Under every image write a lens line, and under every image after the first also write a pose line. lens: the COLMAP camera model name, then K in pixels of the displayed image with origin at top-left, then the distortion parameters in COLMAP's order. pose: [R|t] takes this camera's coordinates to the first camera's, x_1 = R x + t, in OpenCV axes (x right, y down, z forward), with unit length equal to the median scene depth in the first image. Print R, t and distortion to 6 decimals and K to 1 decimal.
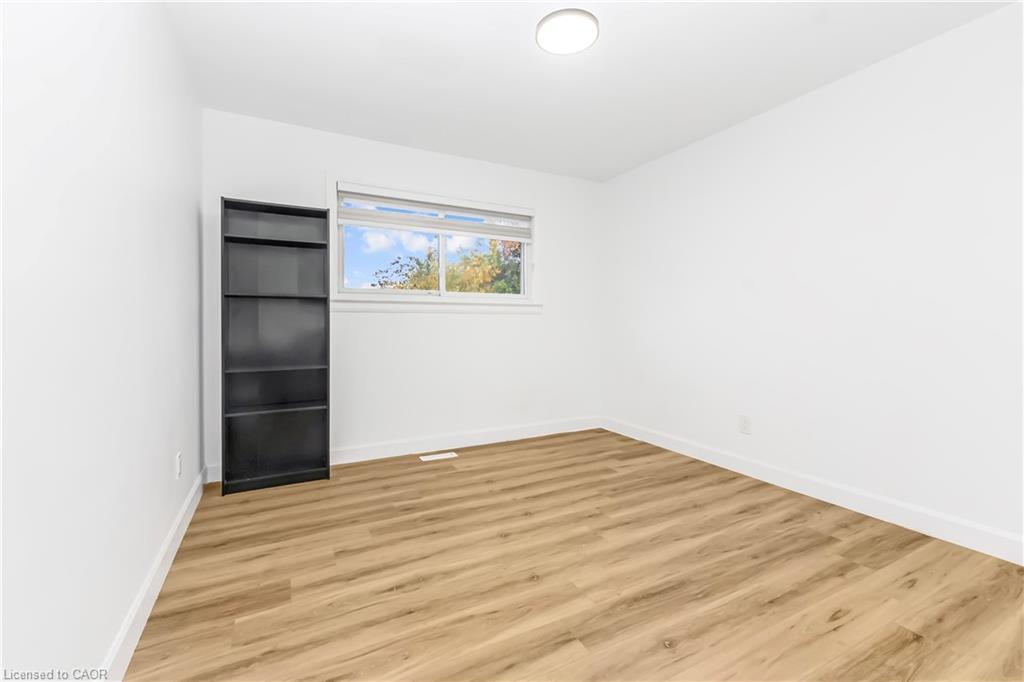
lens RADIAL K [[431.9, 0, 512.0], [0, 431.9, 341.0], [0, 0, 1]] dist [0.019221, 0.000117]
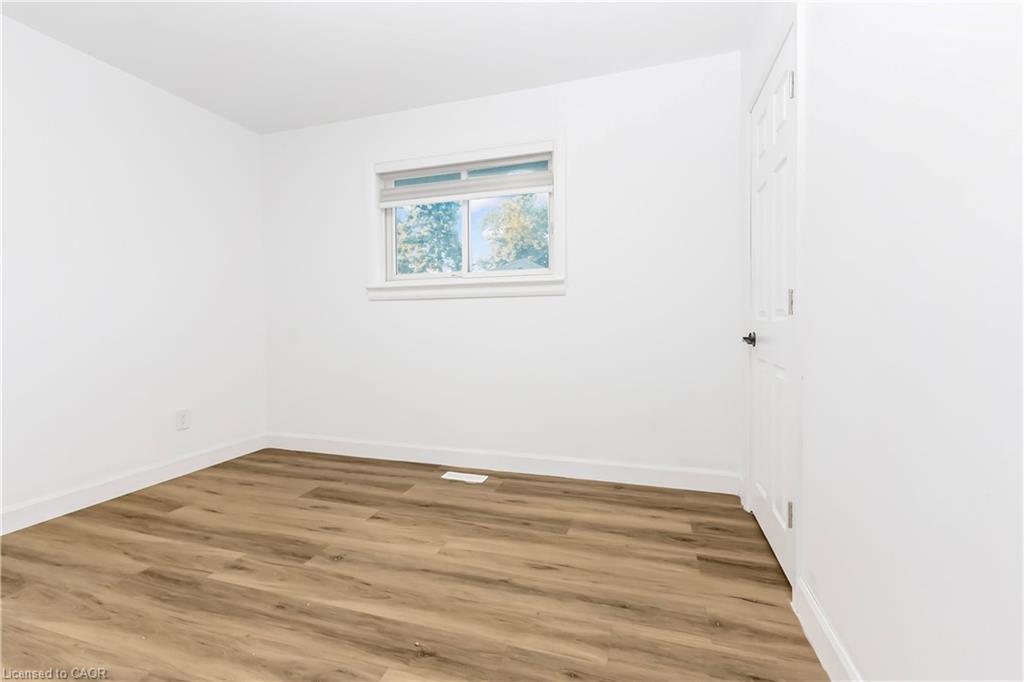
lens RADIAL K [[448.6, 0, 512.0], [0, 448.6, 341.0], [0, 0, 1]] dist [-0.001287, -0.000114]
pose [[0.699867, 0.033010, -0.713510, 0.657872], [-0.003964, 0.999096, 0.042334, -0.002410], [0.714262, -0.026799, 0.699365, 0.357150]]
